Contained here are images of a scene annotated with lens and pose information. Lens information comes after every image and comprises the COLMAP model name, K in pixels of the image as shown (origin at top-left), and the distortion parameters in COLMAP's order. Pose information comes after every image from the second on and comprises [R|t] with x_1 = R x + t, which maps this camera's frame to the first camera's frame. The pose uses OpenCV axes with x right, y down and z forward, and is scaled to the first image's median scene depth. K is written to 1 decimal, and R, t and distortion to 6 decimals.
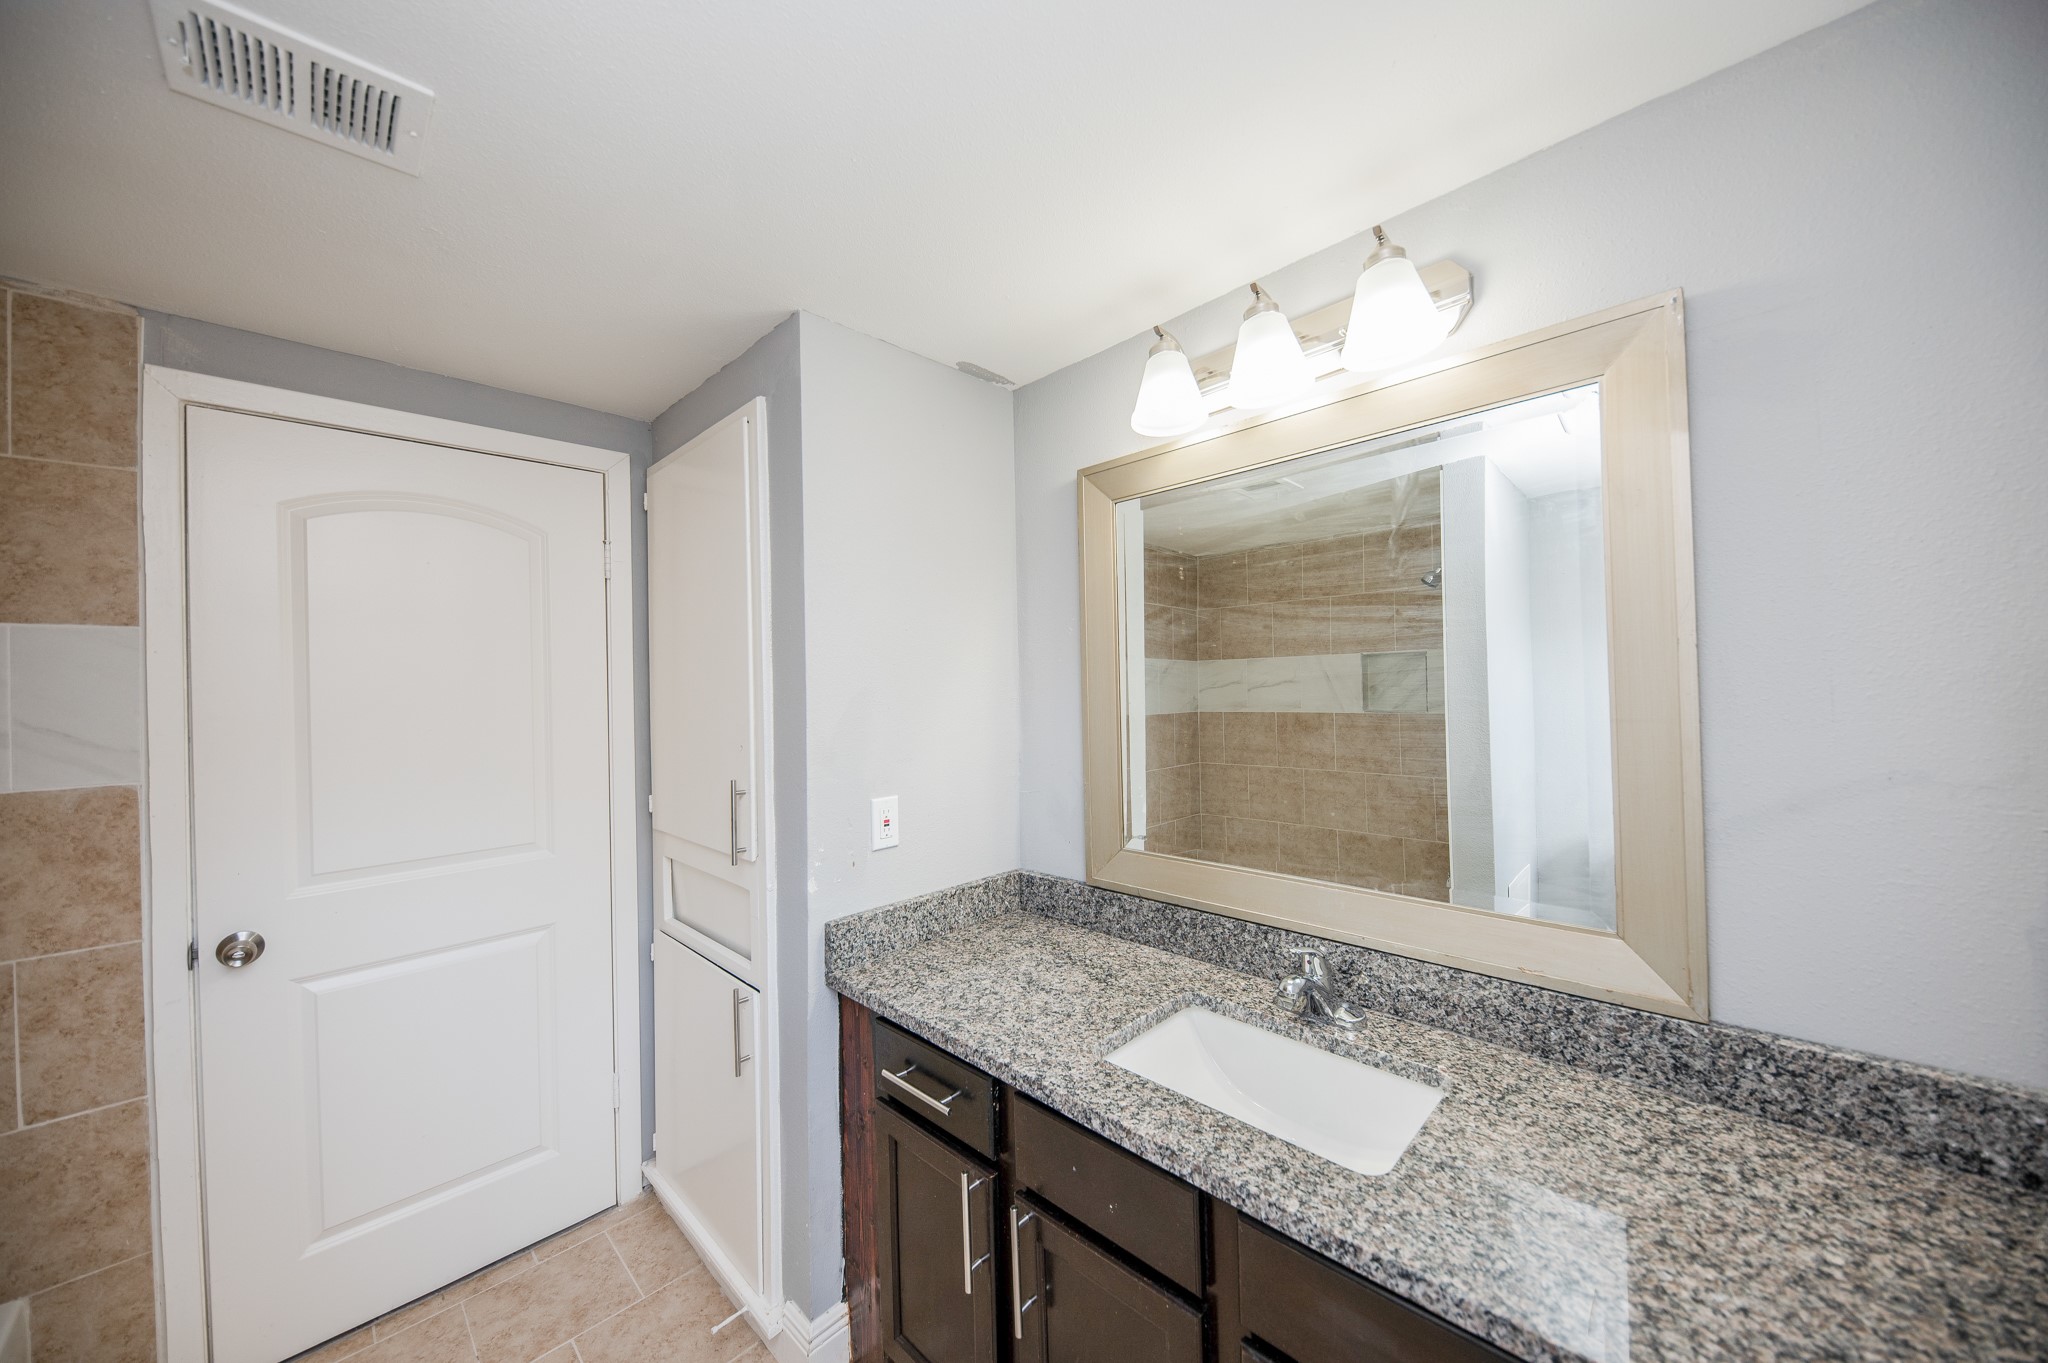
lens RADIAL K [[712.8, 0, 1009.8], [0, 712.8, 690.6], [0, 0, 1]] dist [0.005200, -0.005278]
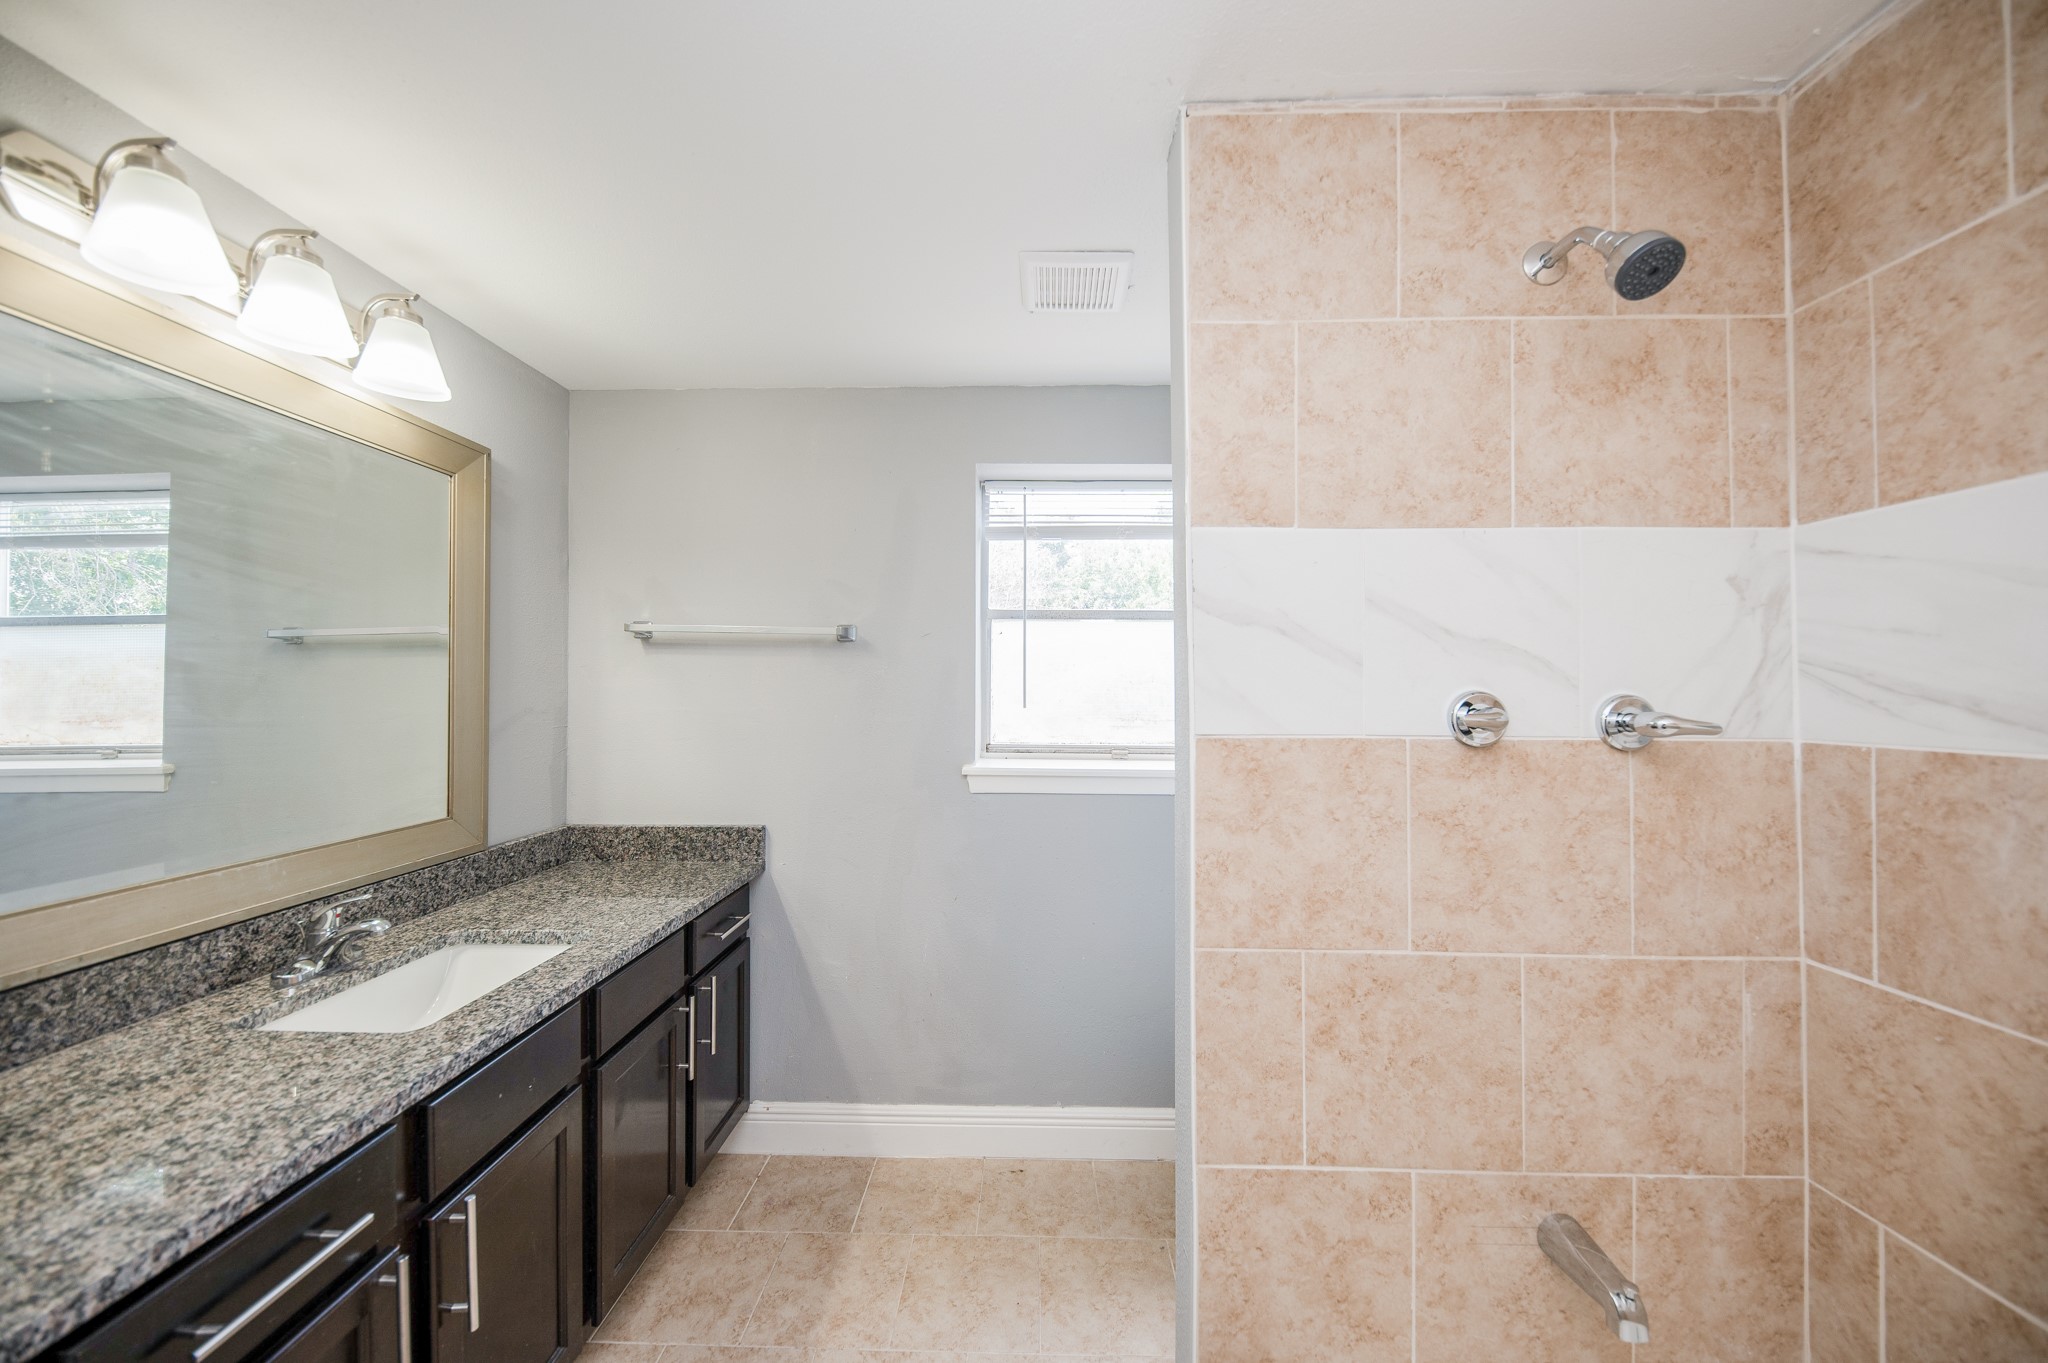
lens RADIAL K [[712.8, 0, 1022.5], [0, 712.8, 684.0], [0, 0, 1]] dist [0.005200, -0.005278]
pose [[-0.695703, 0.022738, 0.717969, -1.210675], [0.008256, 0.999686, -0.023660, 0.078030], [-0.718282, -0.010532, -0.695673, 1.153194]]
